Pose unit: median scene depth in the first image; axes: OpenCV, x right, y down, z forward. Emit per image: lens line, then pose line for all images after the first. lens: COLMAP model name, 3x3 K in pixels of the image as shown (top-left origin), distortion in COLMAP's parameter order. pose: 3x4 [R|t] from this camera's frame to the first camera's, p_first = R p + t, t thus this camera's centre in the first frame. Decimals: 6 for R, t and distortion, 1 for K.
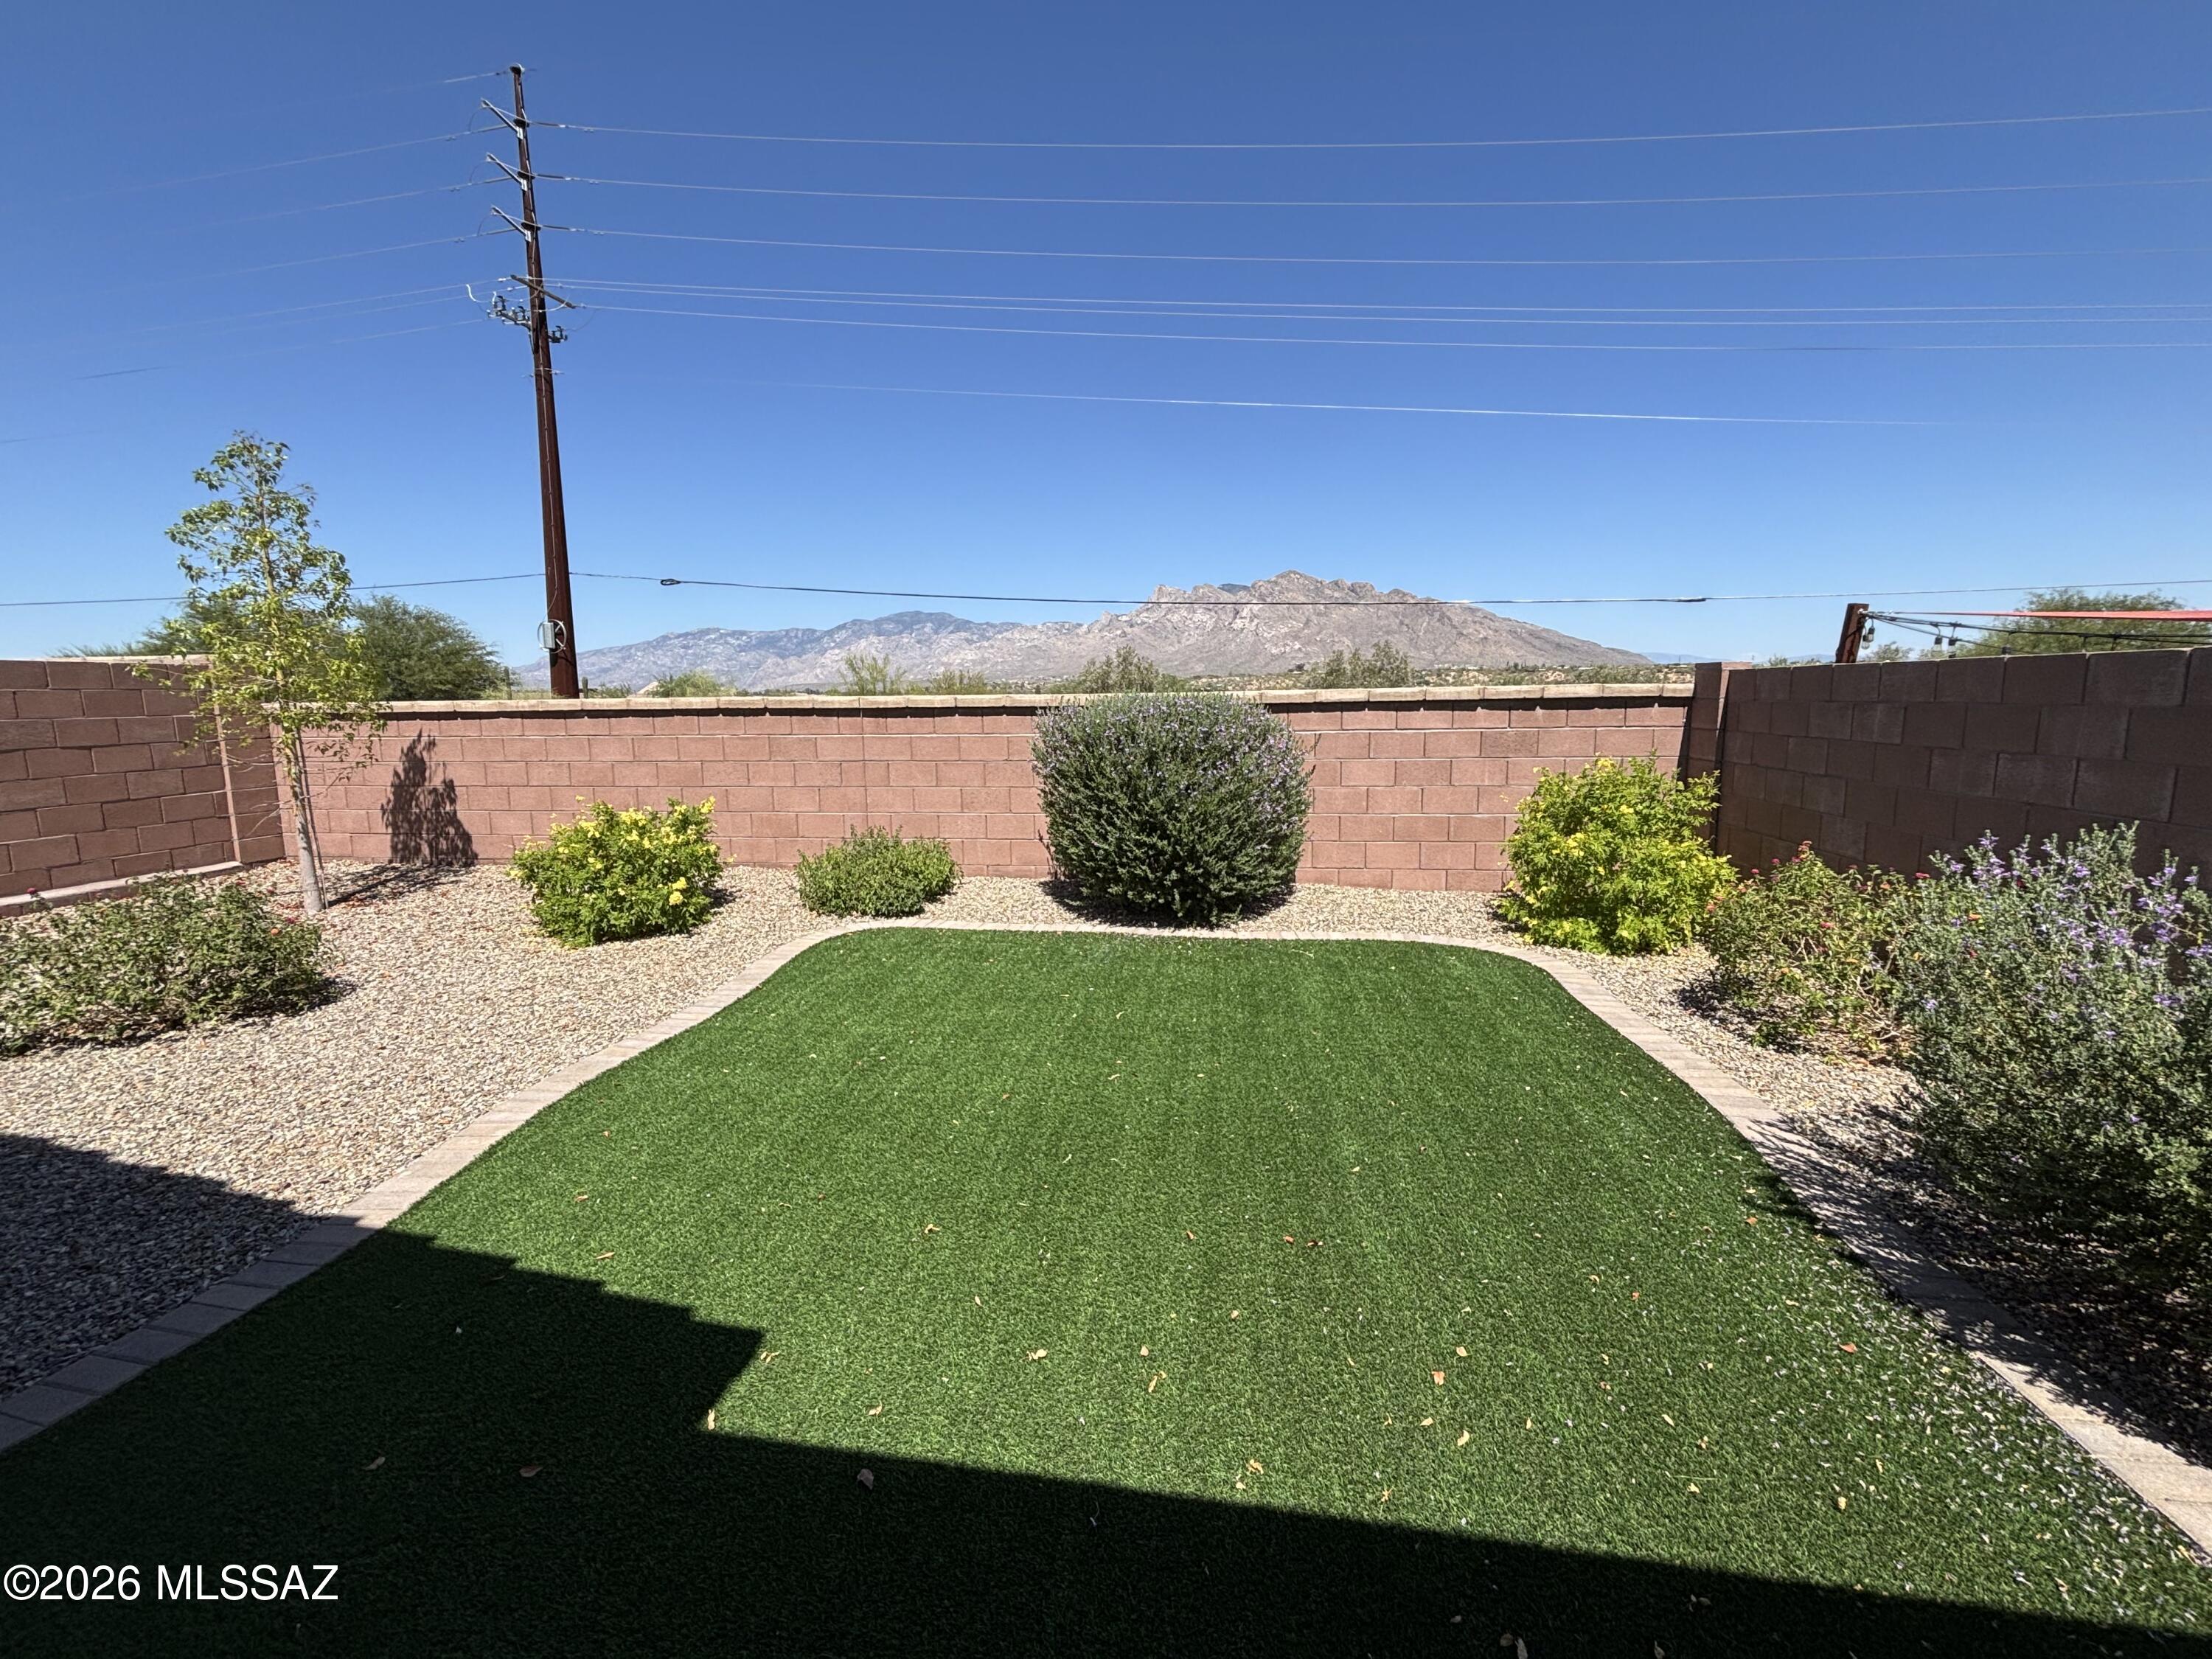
lens RADIAL K [[953.8, 0, 1096.5], [0, 953.8, 820.2], [0, 0, 1]] dist [-0.001206, -0.000338]
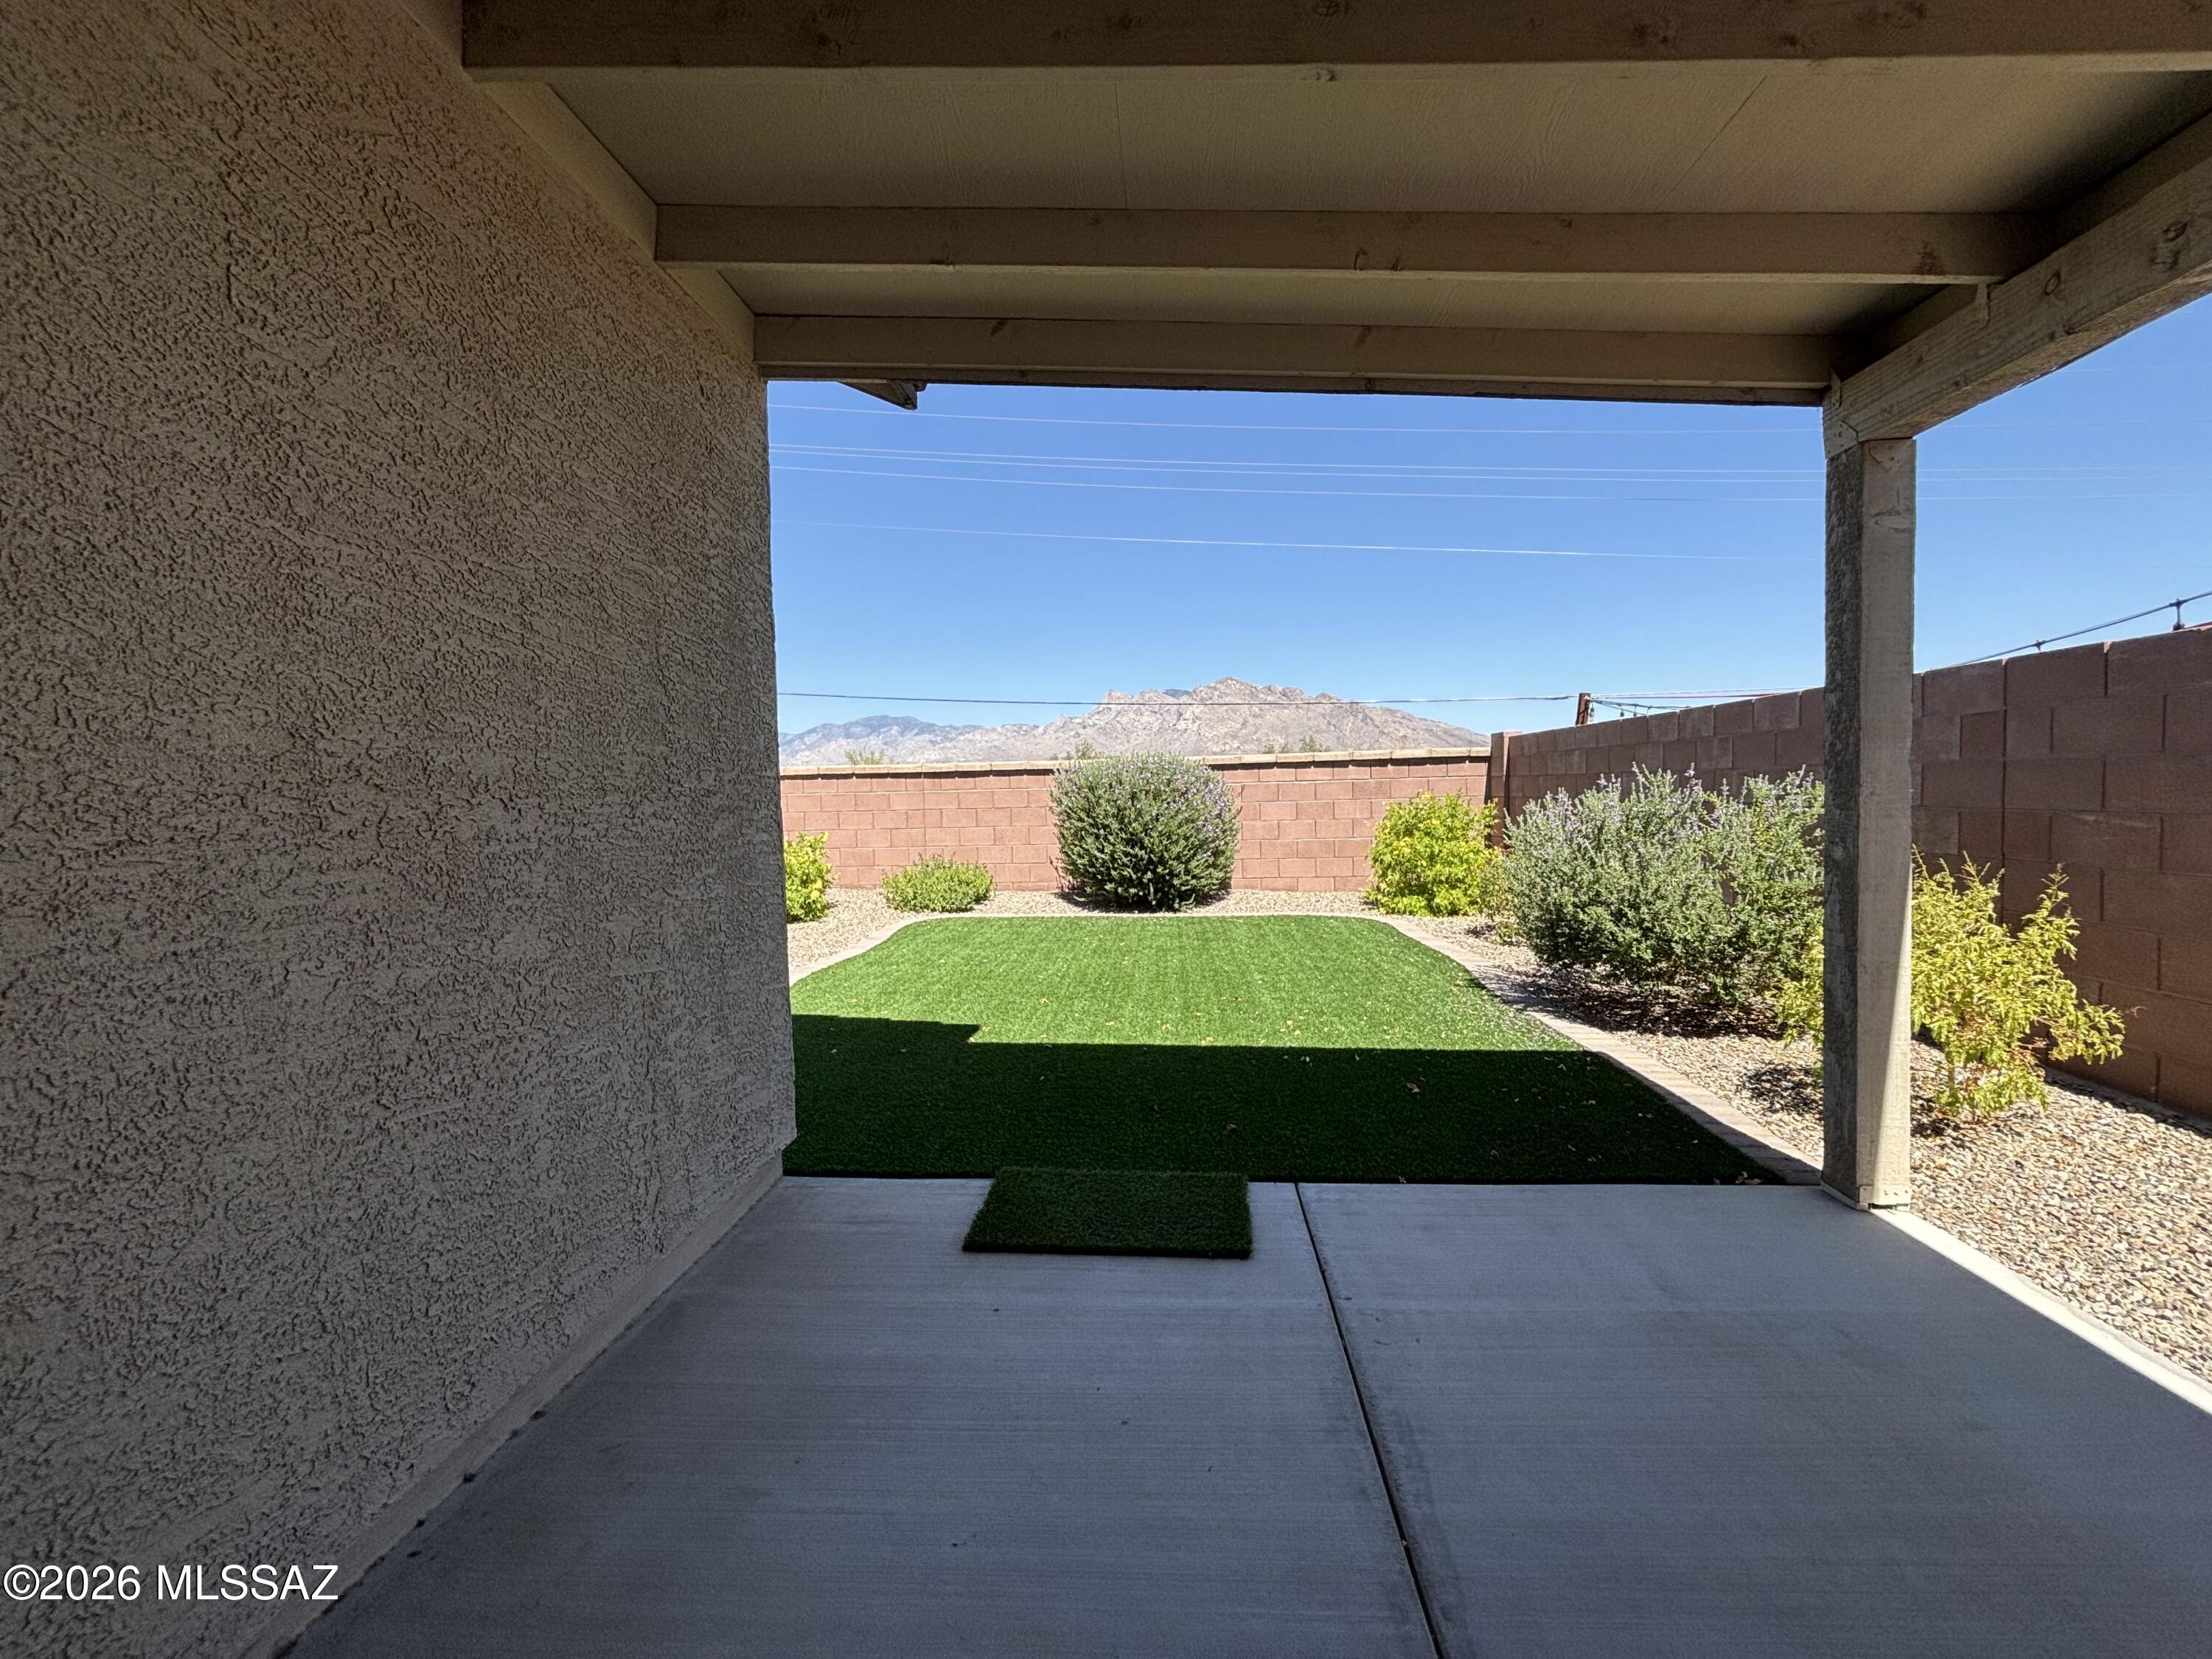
lens RADIAL K [[898.5, 0, 1108.6], [0, 898.5, 825.2], [0, 0, 1]] dist [0.005073, 0.000309]
pose [[0.997920, -0.014582, 0.062795, -0.066910], [0.020357, 0.995521, -0.092322, 0.104724], [-0.061167, 0.093408, 0.993747, -0.385636]]
